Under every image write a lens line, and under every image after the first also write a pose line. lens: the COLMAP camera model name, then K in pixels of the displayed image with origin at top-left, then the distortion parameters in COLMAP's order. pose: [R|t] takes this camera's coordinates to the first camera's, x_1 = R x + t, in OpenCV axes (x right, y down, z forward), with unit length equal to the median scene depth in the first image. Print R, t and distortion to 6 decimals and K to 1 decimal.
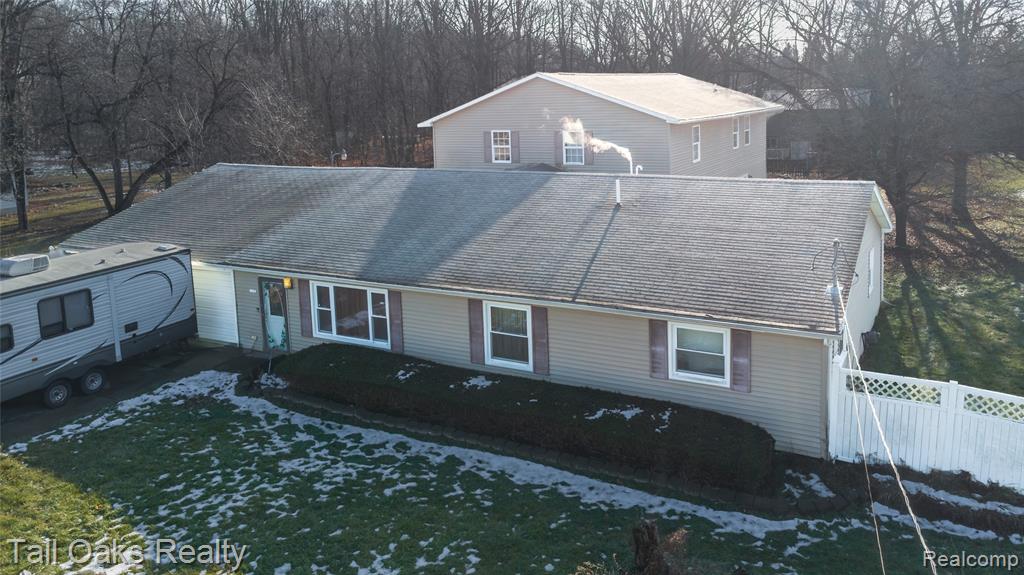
lens RADIAL K [[732.2, 0, 513.9], [0, 732.2, 289.7], [0, 0, 1]] dist [0.003159, -0.006002]
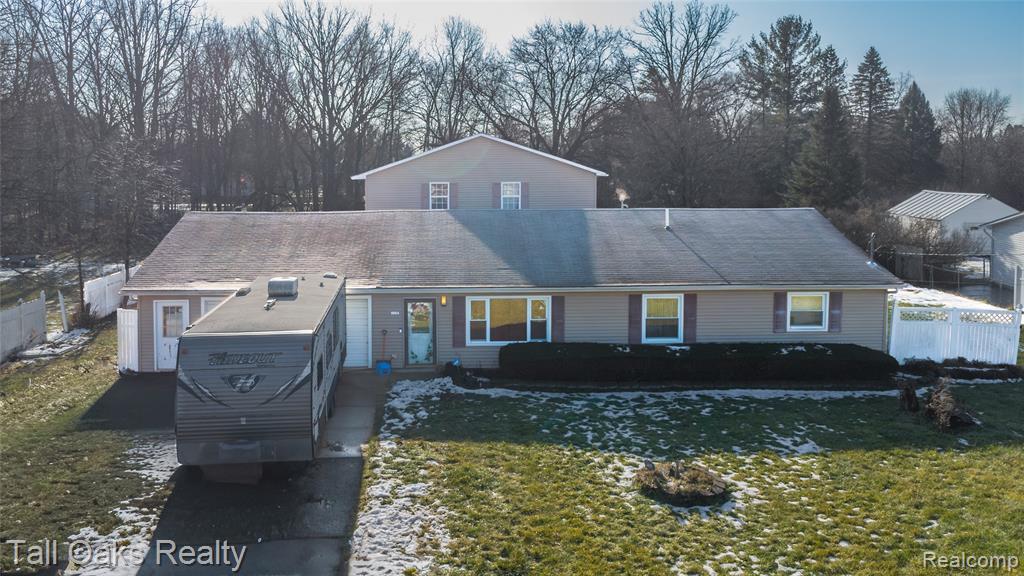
lens RADIAL K [[732.2, 0, 513.9], [0, 732.2, 290.2], [0, 0, 1]] dist [0.003159, -0.006002]
pose [[0.899271, -0.061325, 0.433071, -0.938023], [0.099417, 0.992865, -0.065844, 0.079960], [-0.425943, 0.102266, 0.898952, -0.126654]]
